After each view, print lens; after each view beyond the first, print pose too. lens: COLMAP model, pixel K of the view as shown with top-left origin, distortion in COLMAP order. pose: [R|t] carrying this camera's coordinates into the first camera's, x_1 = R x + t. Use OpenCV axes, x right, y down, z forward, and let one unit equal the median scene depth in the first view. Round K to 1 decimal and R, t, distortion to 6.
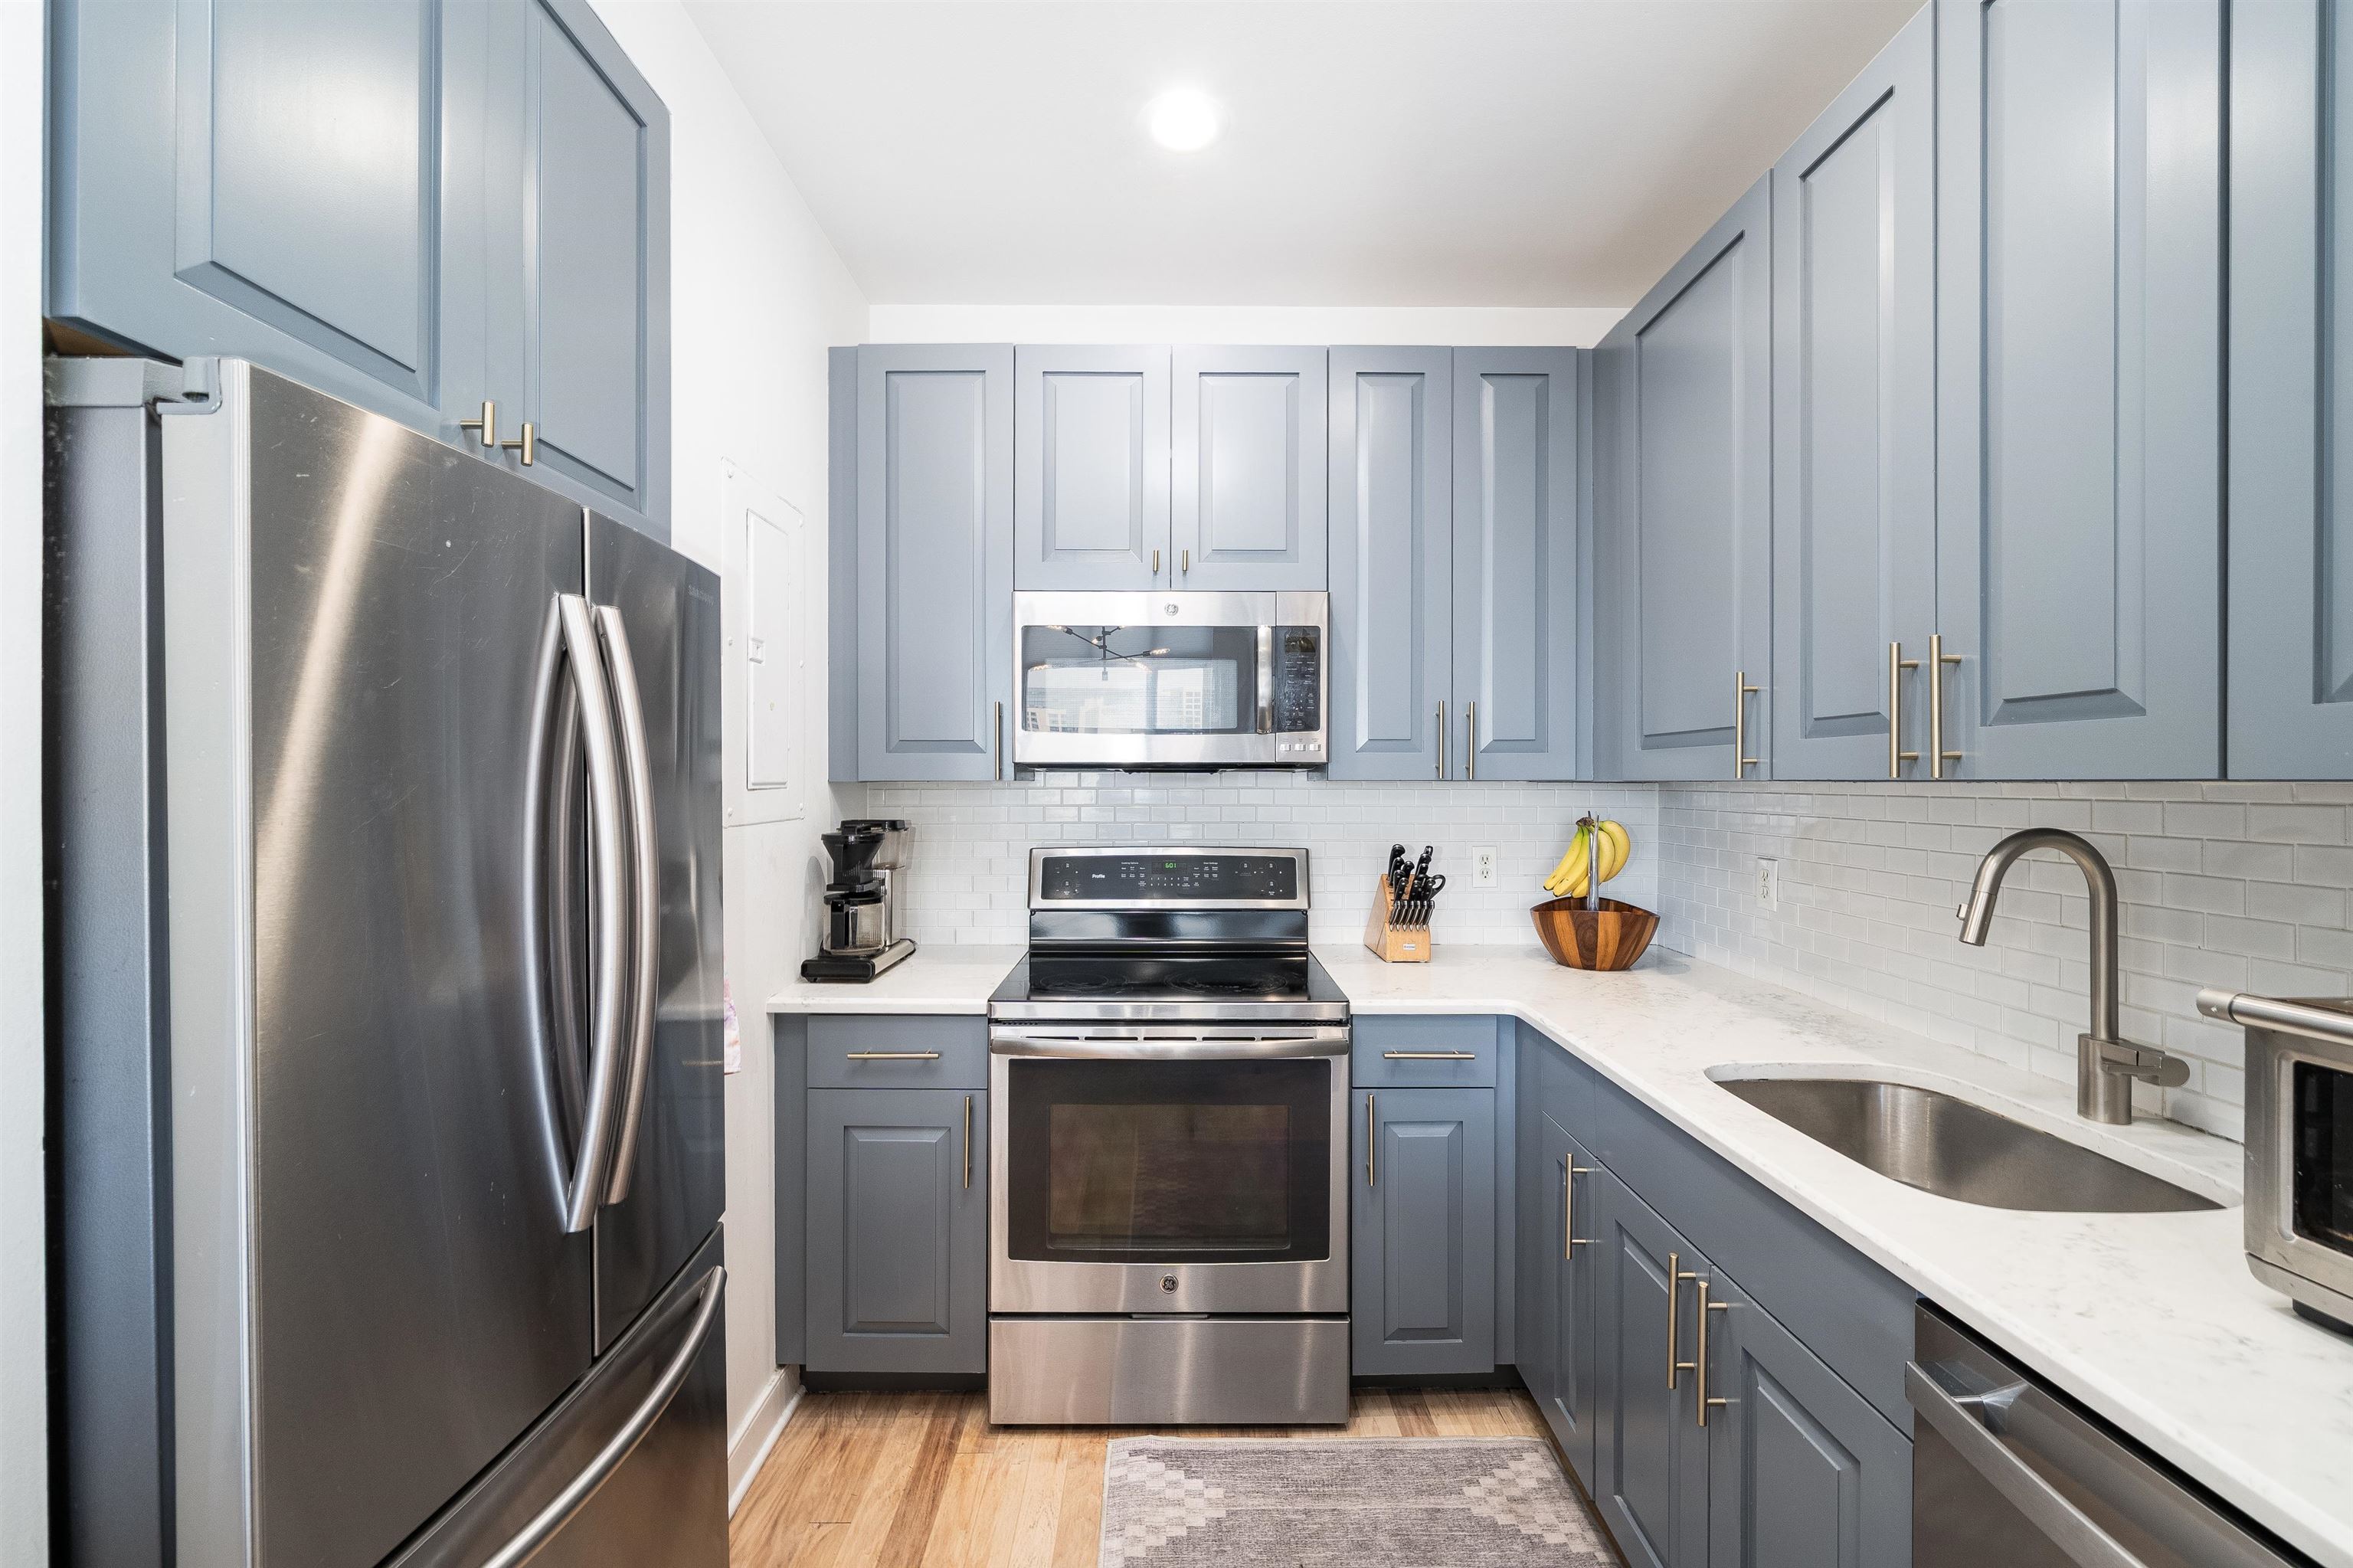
lens RADIAL K [[895.2, 0, 1155.8], [0, 895.2, 789.1], [0, 0, 1]] dist [-0.002782, -0.000078]
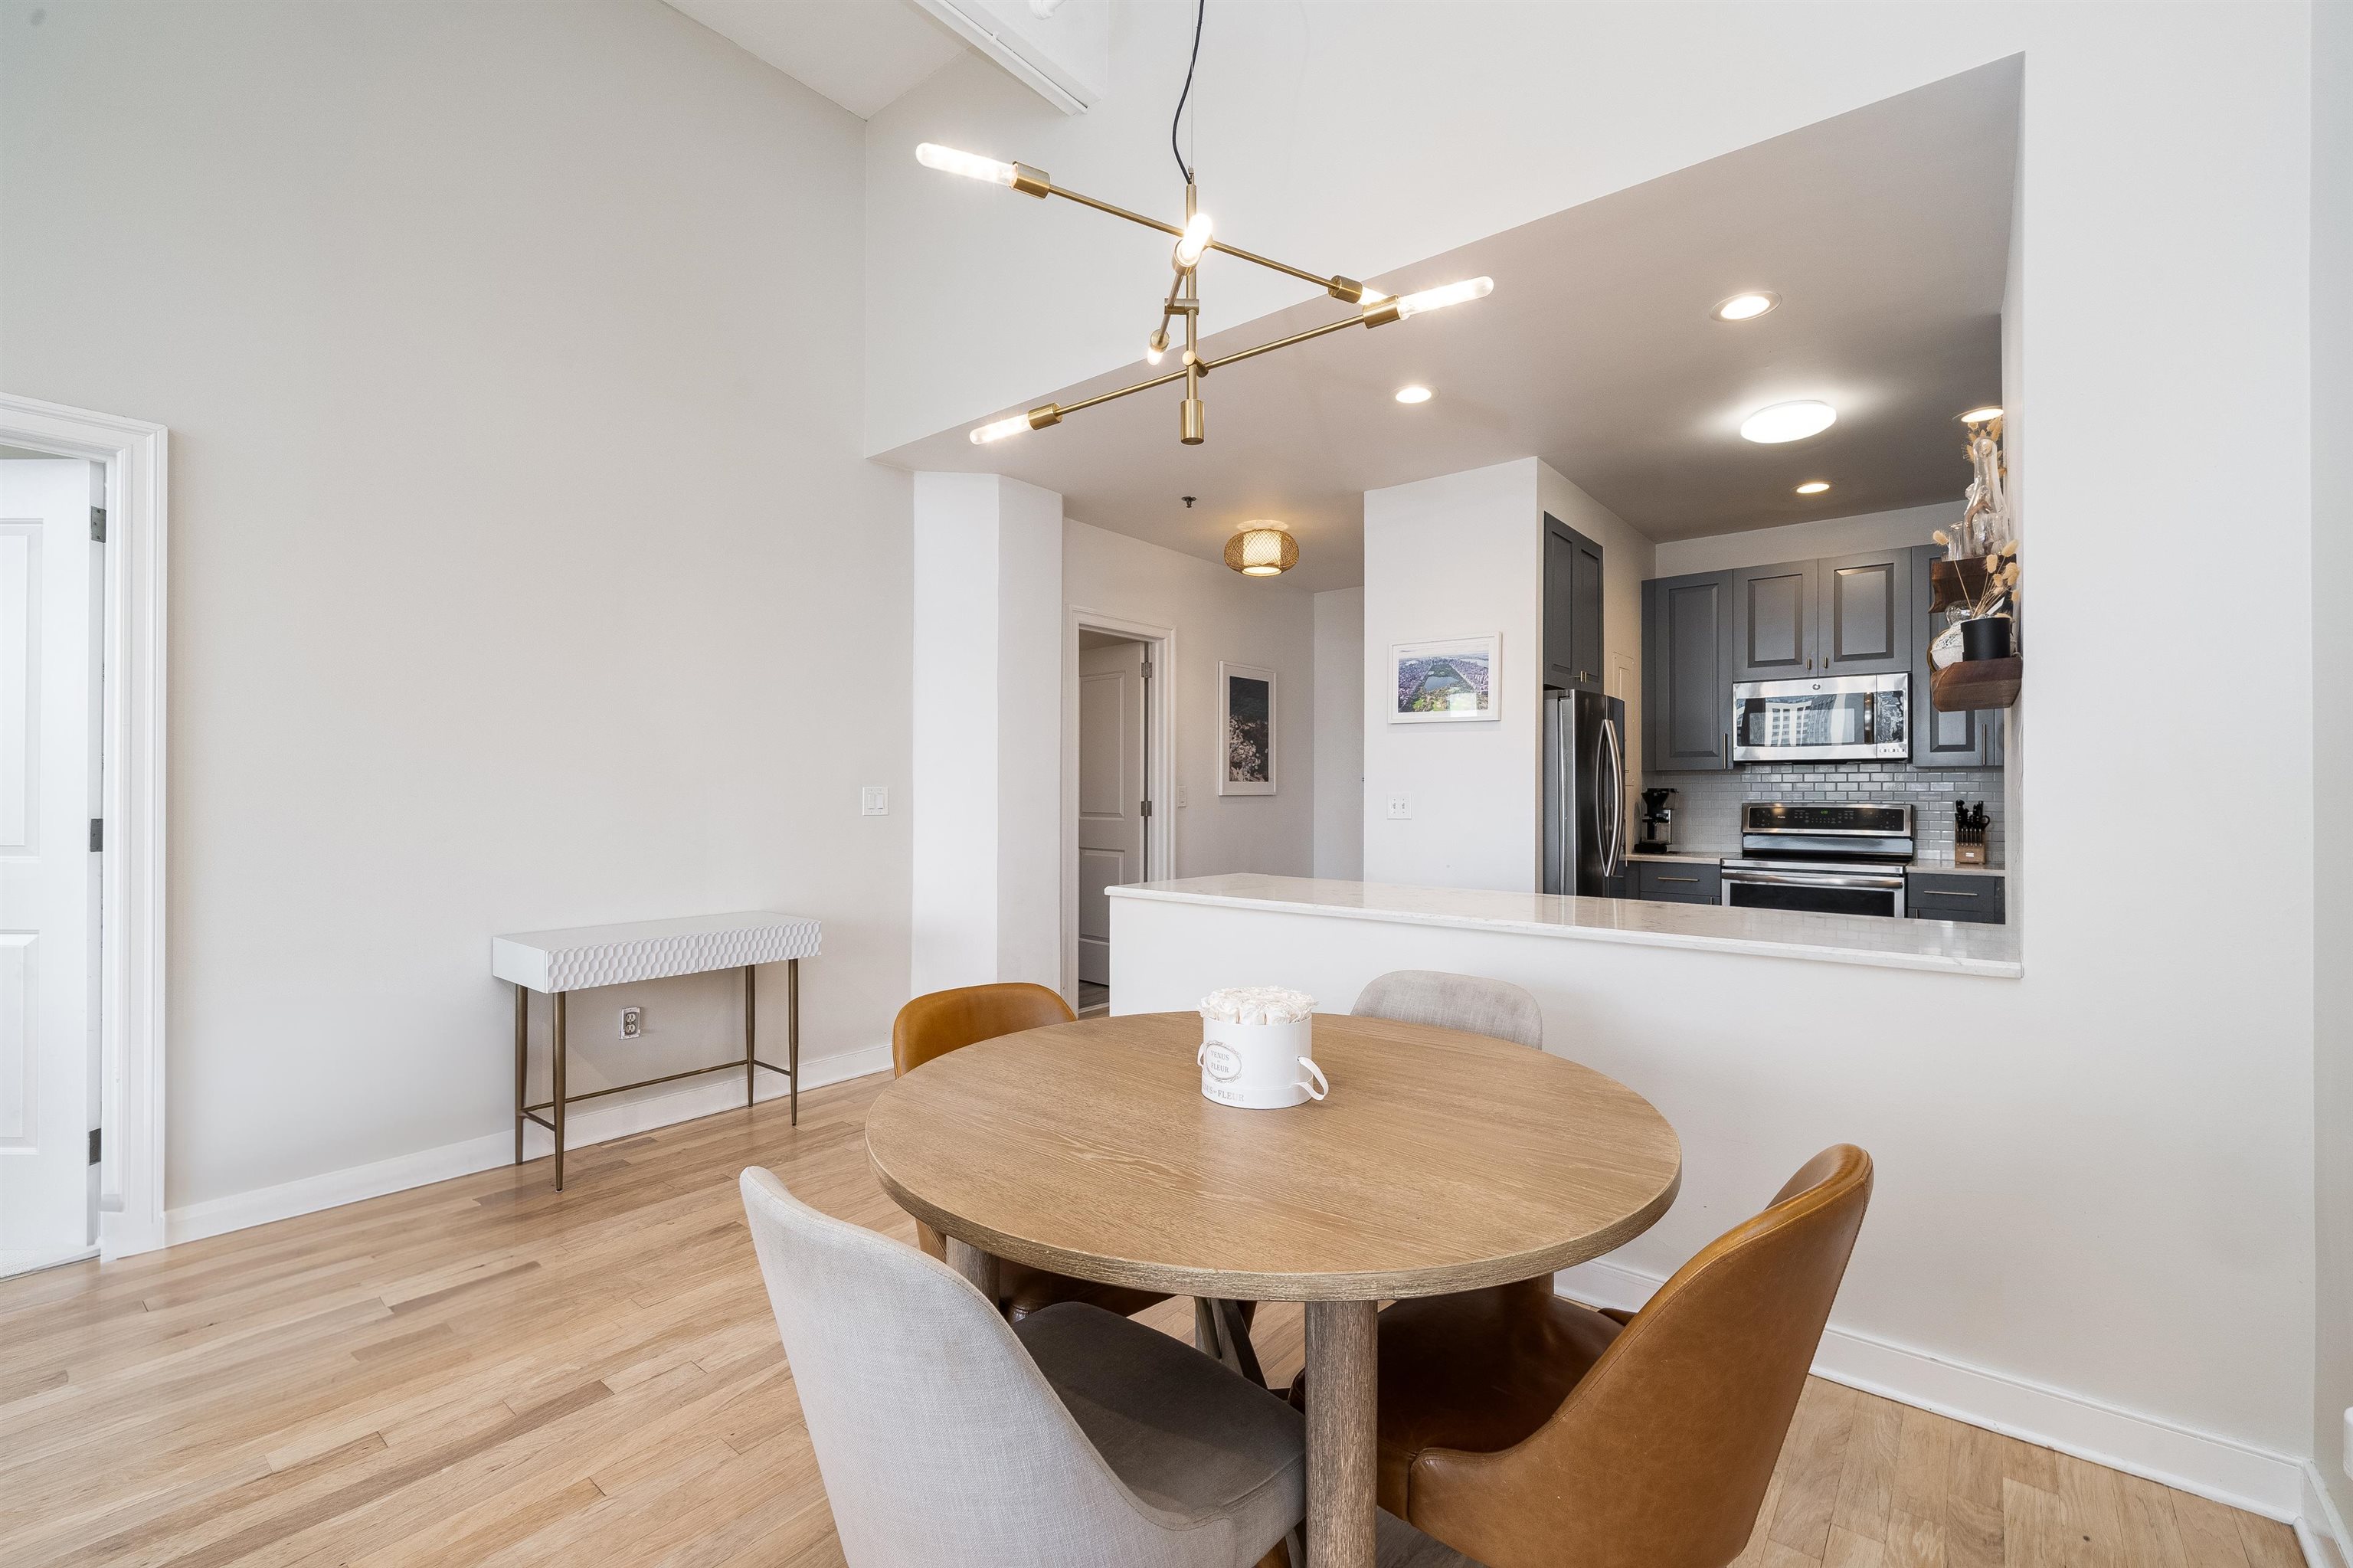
lens RADIAL K [[1003.7, 0, 1182.0], [0, 1003.7, 784.6], [0, 0, 1]] dist [-0.001417, 0.000601]
pose [[0.782315, -0.003673, -0.622872, 0.340416], [-0.009333, 0.999801, -0.017617, 0.091608], [0.622813, 0.019596, 0.782125, -1.902676]]
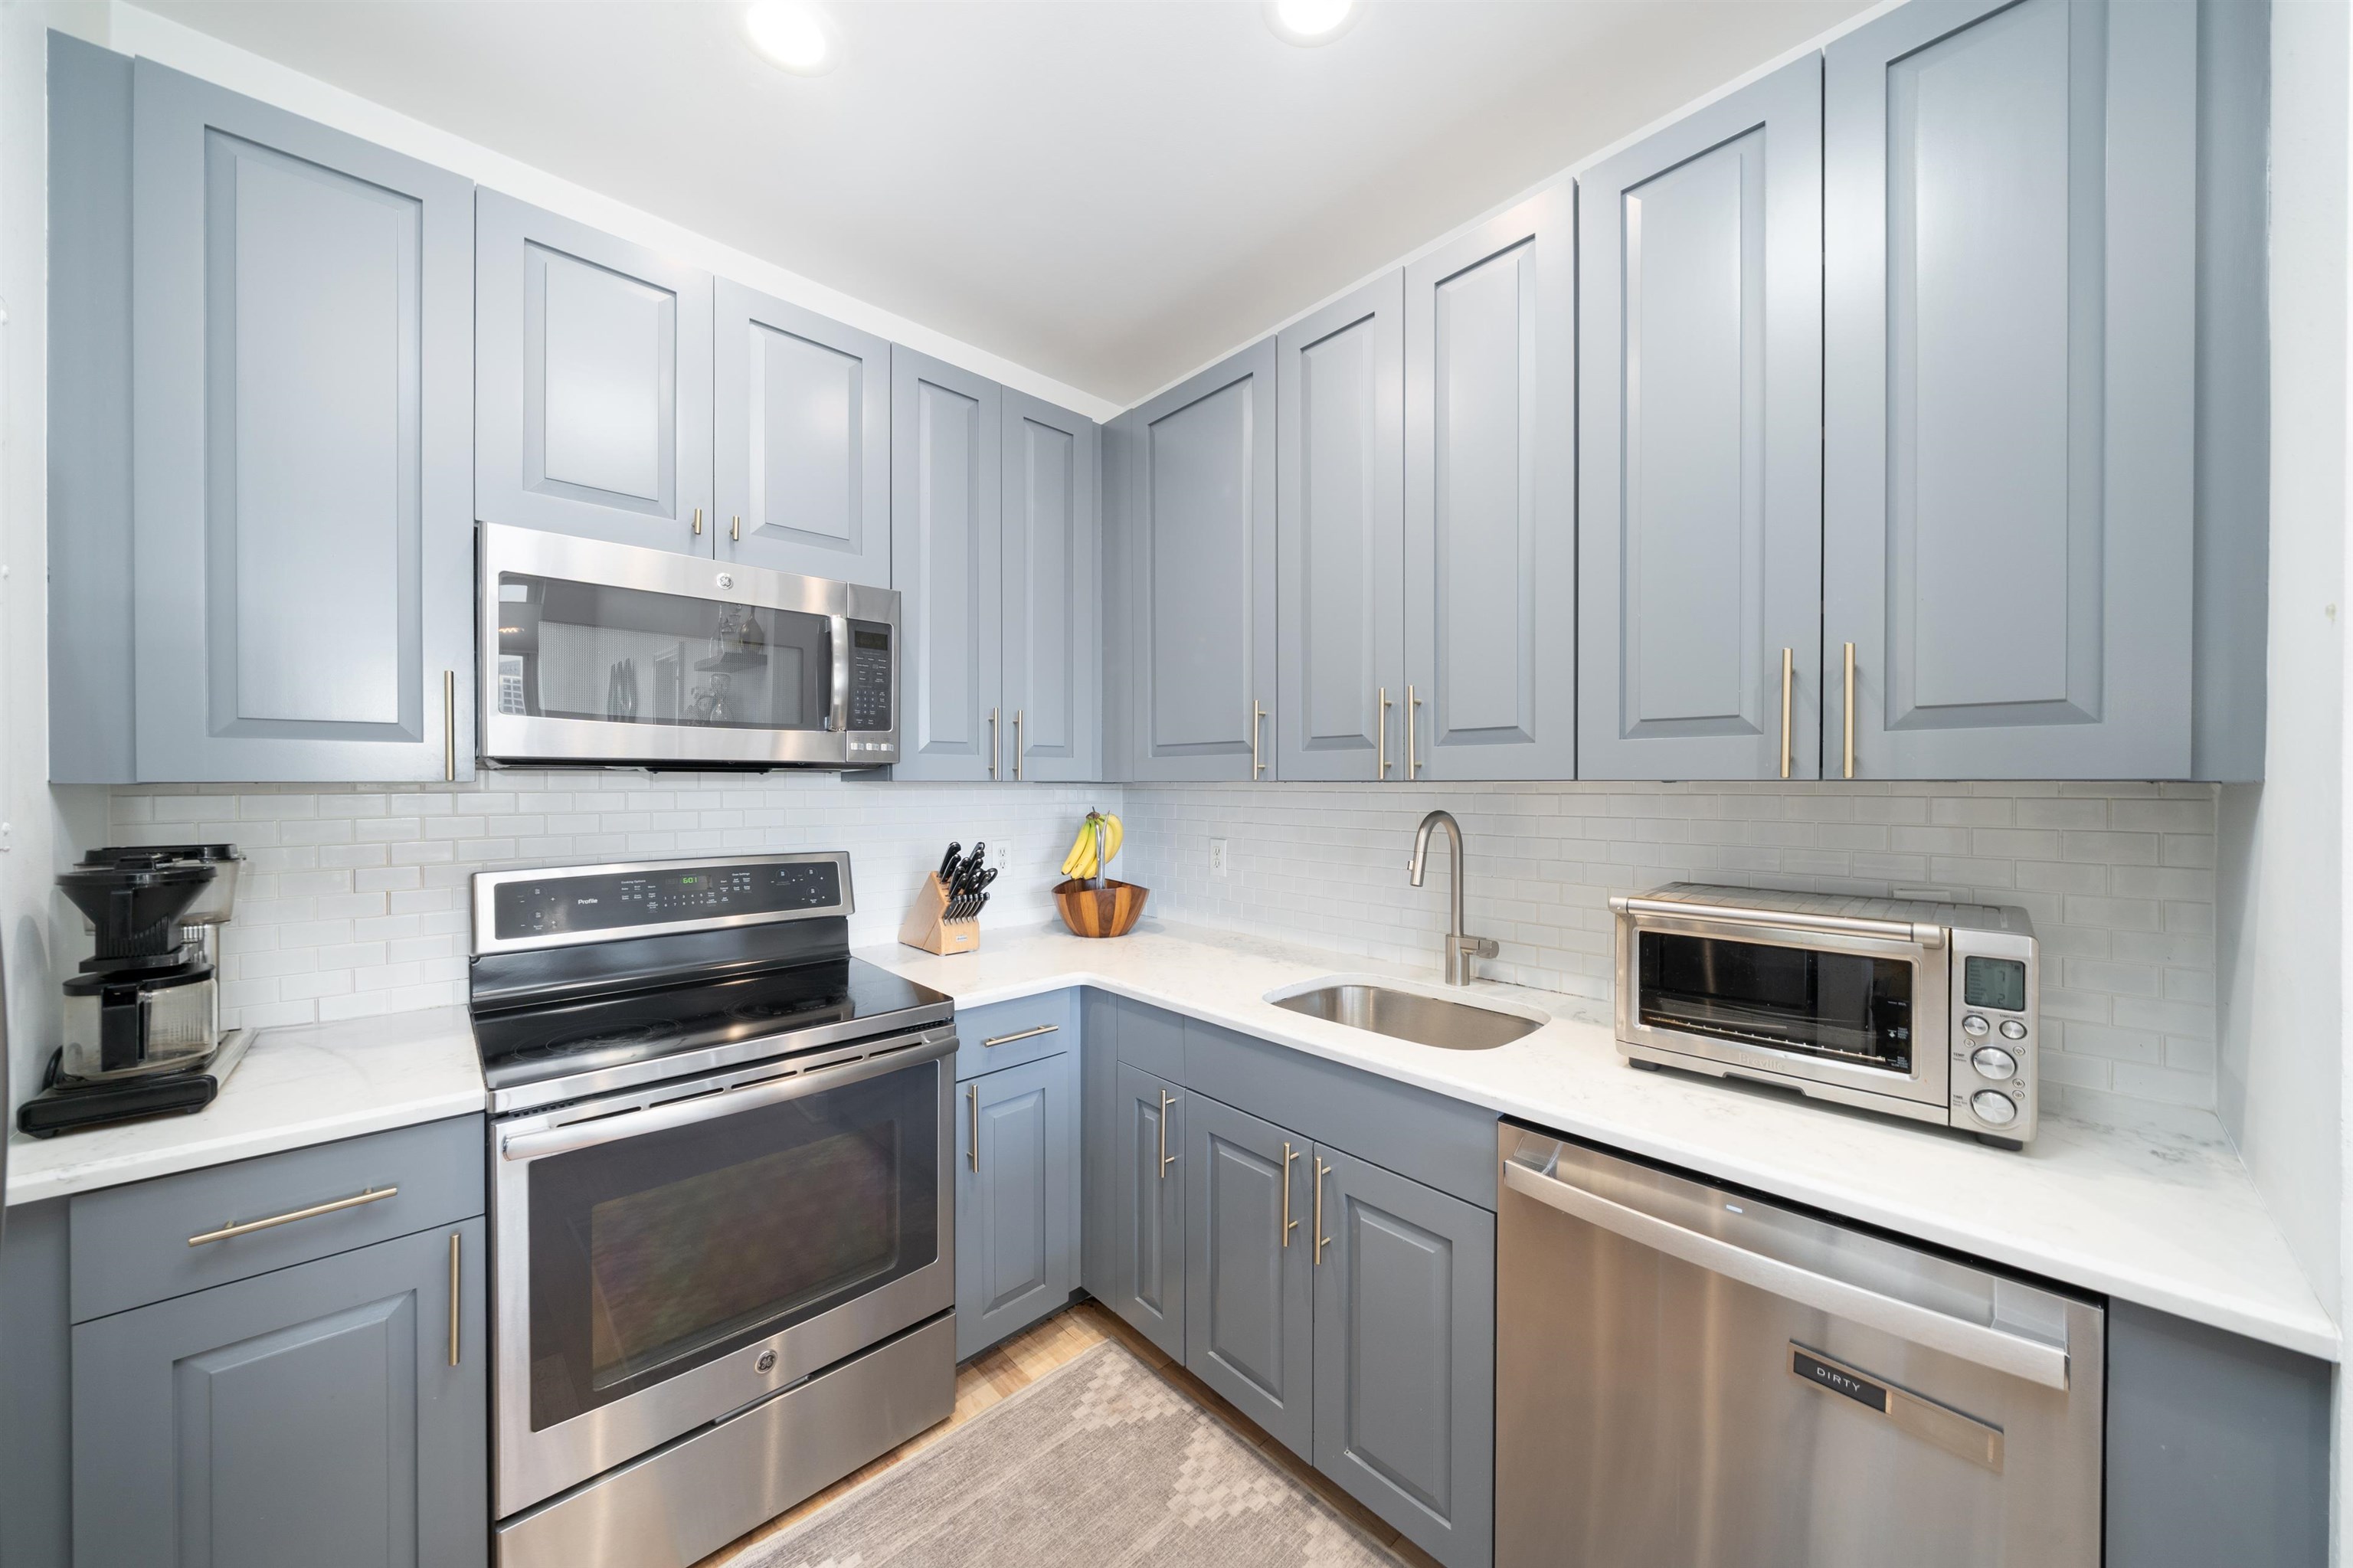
lens RADIAL K [[809.0, 0, 1172.4], [0, 809.0, 790.2], [0, 0, 1]] dist [-0.008459, 0.000318]
pose [[0.731597, -0.006958, 0.681702, -0.209383], [0.006901, 0.999972, 0.002801, -0.000182], [-0.681703, 0.002655, 0.731624, 0.149787]]
